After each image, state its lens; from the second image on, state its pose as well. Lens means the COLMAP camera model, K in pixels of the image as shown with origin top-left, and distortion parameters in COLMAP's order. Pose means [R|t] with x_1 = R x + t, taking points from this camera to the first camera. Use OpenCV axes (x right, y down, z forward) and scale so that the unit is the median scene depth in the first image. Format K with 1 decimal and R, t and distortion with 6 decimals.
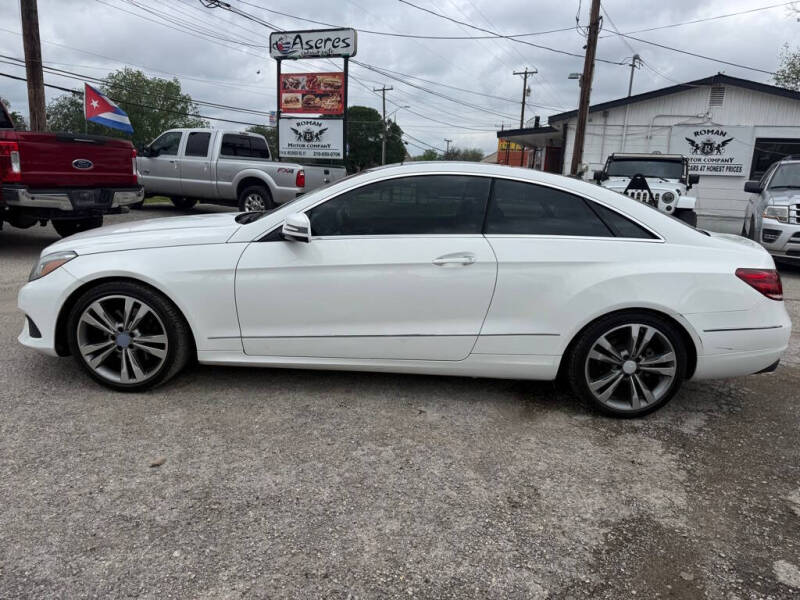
lens RADIAL K [[573.4, 0, 413.5], [0, 573.4, 301.8], [0, 0, 1]] dist [0.027200, -0.029020]
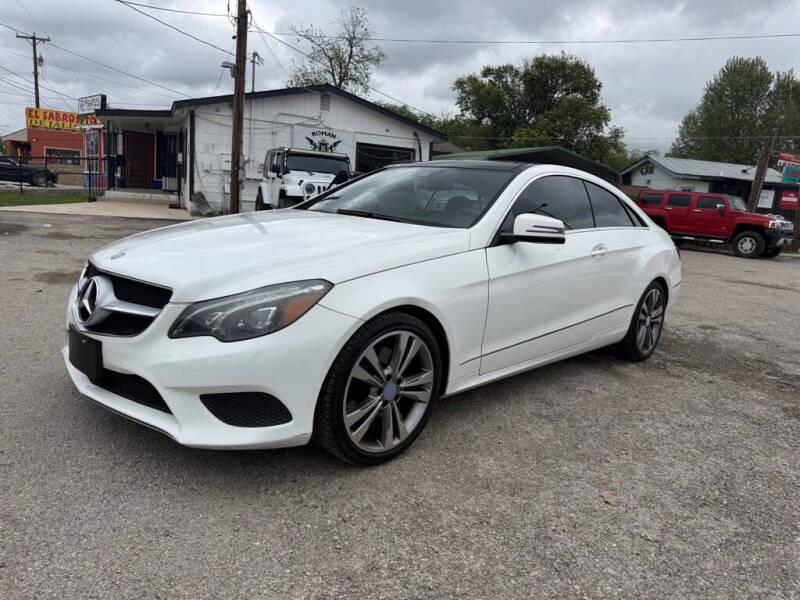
lens RADIAL K [[573.4, 0, 412.9], [0, 573.4, 288.2], [0, 0, 1]] dist [0.027200, -0.029020]
pose [[0.680644, -0.113819, 0.723719, -0.263142], [0.117852, 0.992003, 0.045174, -0.024783], [-0.723073, 0.054545, 0.688615, 0.124664]]
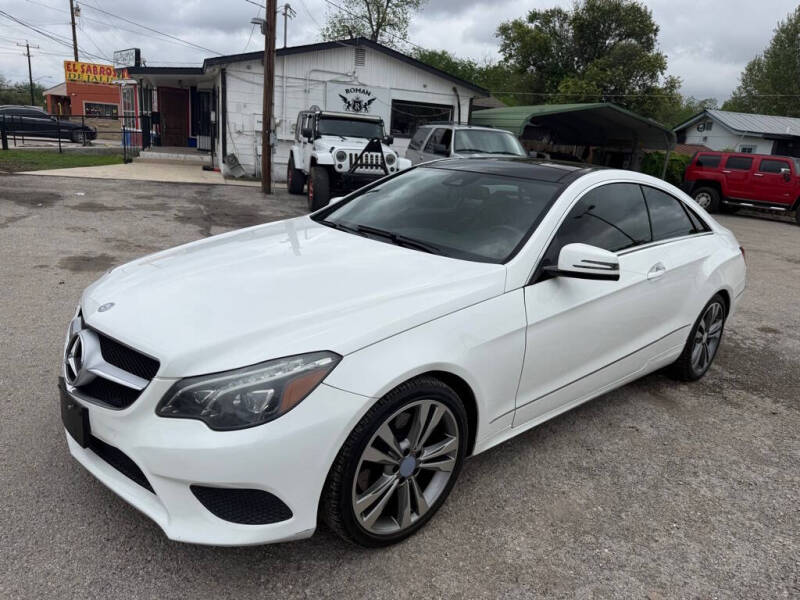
lens RADIAL K [[573.4, 0, 405.2], [0, 573.4, 297.6], [0, 0, 1]] dist [0.027200, -0.029020]
pose [[0.735392, -0.168582, 0.656337, -0.236527], [0.104986, 0.985210, 0.135423, -0.054812], [-0.669460, -0.030682, 0.742214, 0.140828]]
